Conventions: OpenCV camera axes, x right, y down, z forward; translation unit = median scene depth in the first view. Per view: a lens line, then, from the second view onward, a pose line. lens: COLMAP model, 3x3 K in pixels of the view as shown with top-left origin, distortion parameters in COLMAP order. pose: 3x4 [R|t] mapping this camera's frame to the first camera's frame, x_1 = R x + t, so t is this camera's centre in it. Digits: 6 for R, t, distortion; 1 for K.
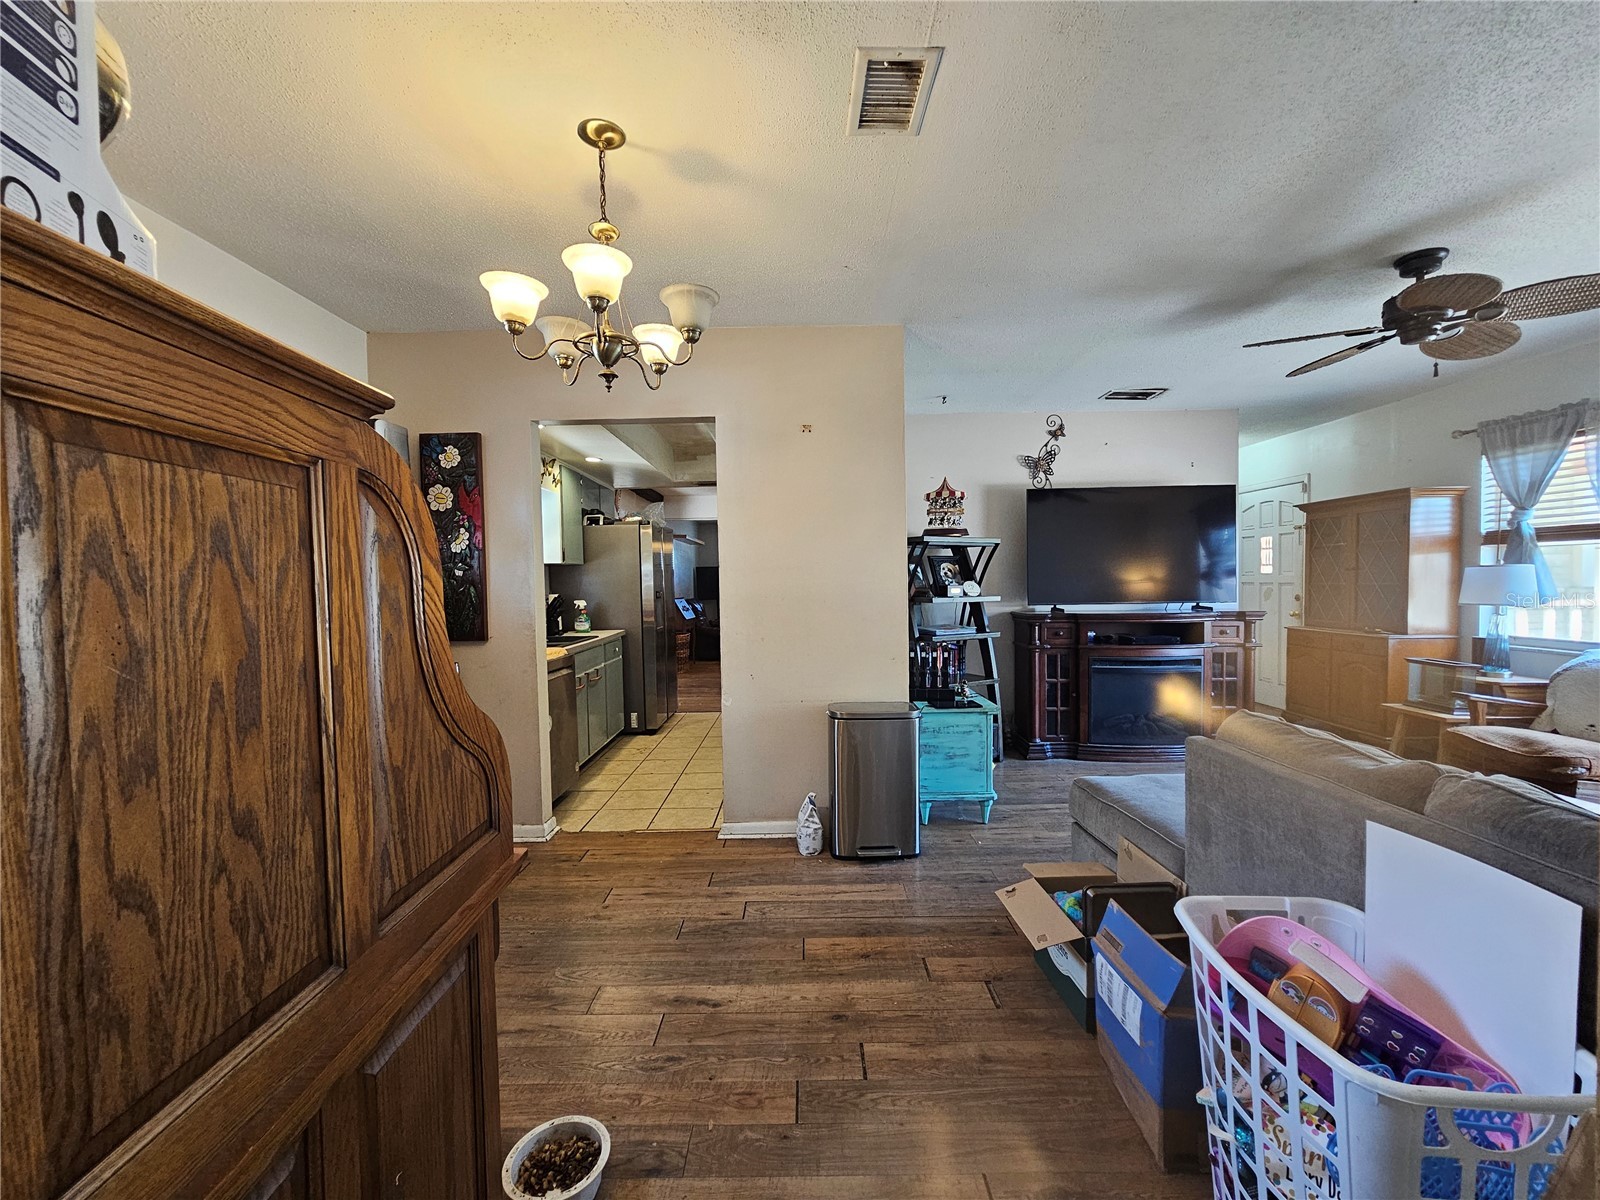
lens RADIAL K [[654.5, 0, 803.6], [0, 654.5, 605.5], [0, 0, 1]] dist [-0.001226, 0.000002]
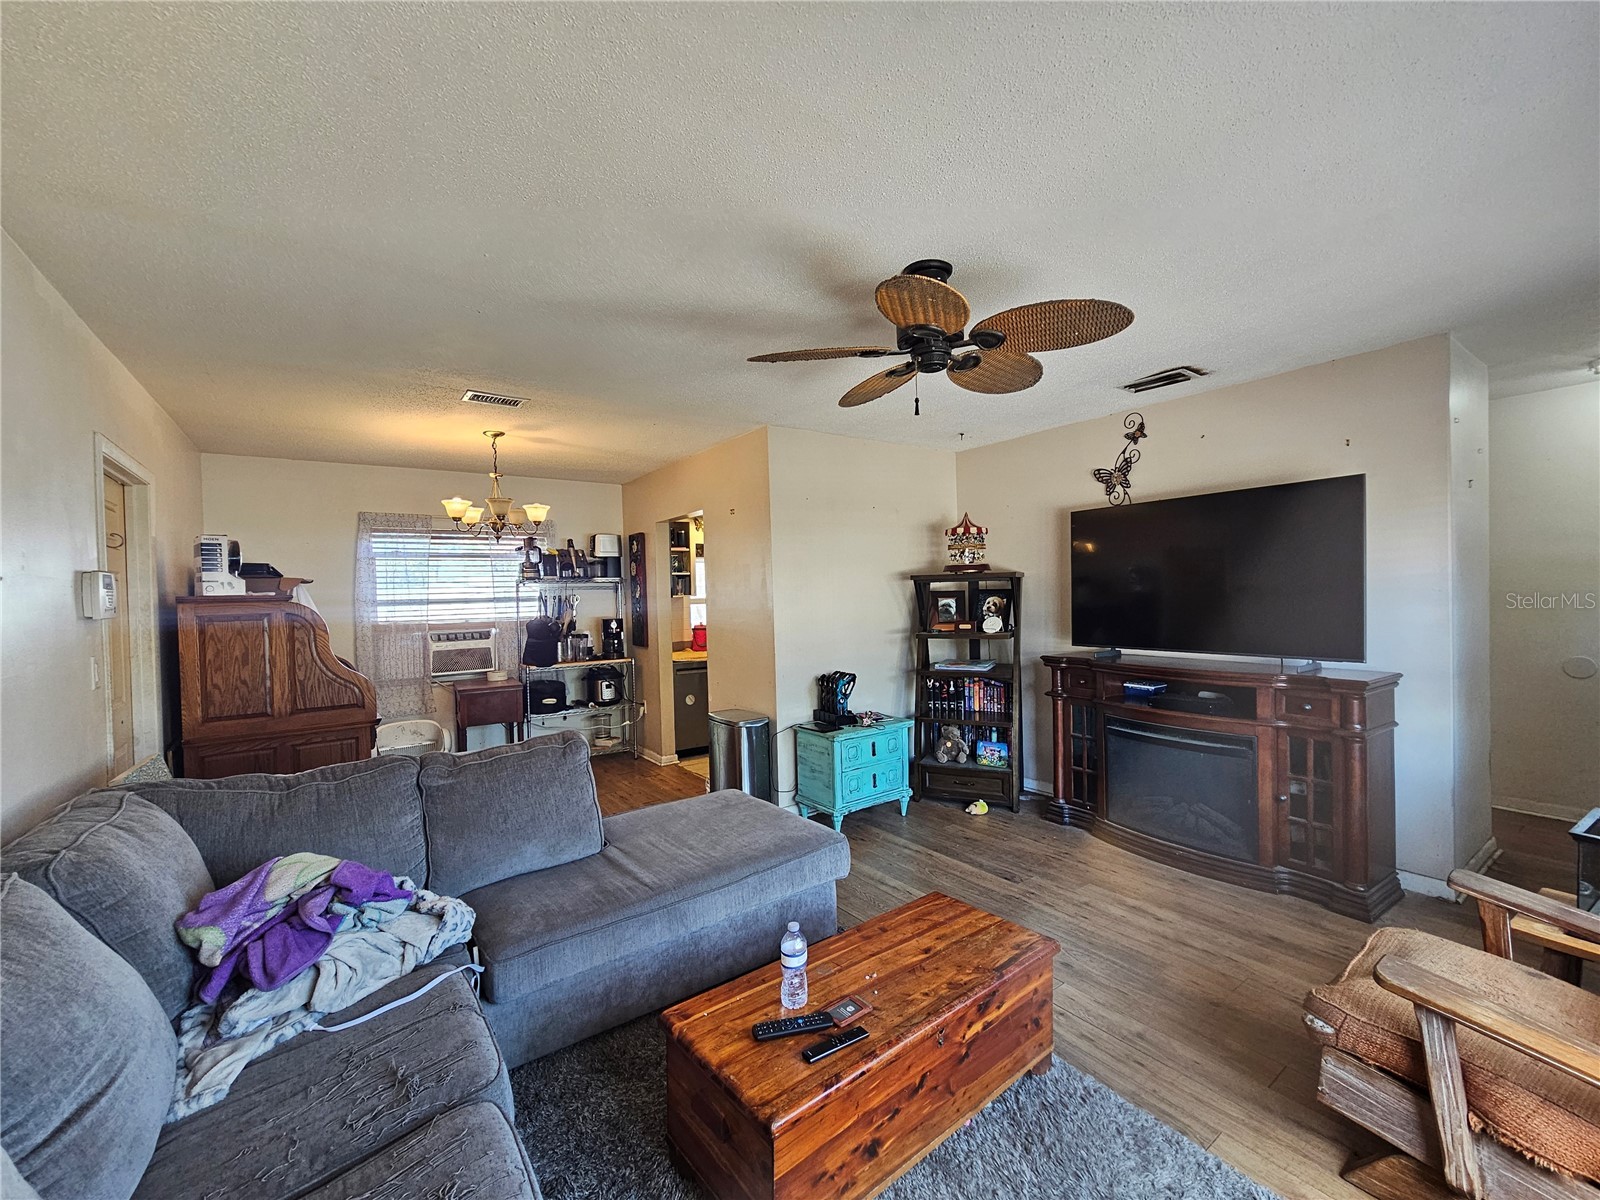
lens RADIAL K [[654.5, 0, 803.6], [0, 654.5, 605.5], [0, 0, 1]] dist [-0.001226, 0.000002]
pose [[0.586516, 0.016274, -0.809774, 1.047148], [-0.013774, 0.999854, 0.010118, -0.072382], [0.809821, 0.005220, 0.586654, 0.254058]]
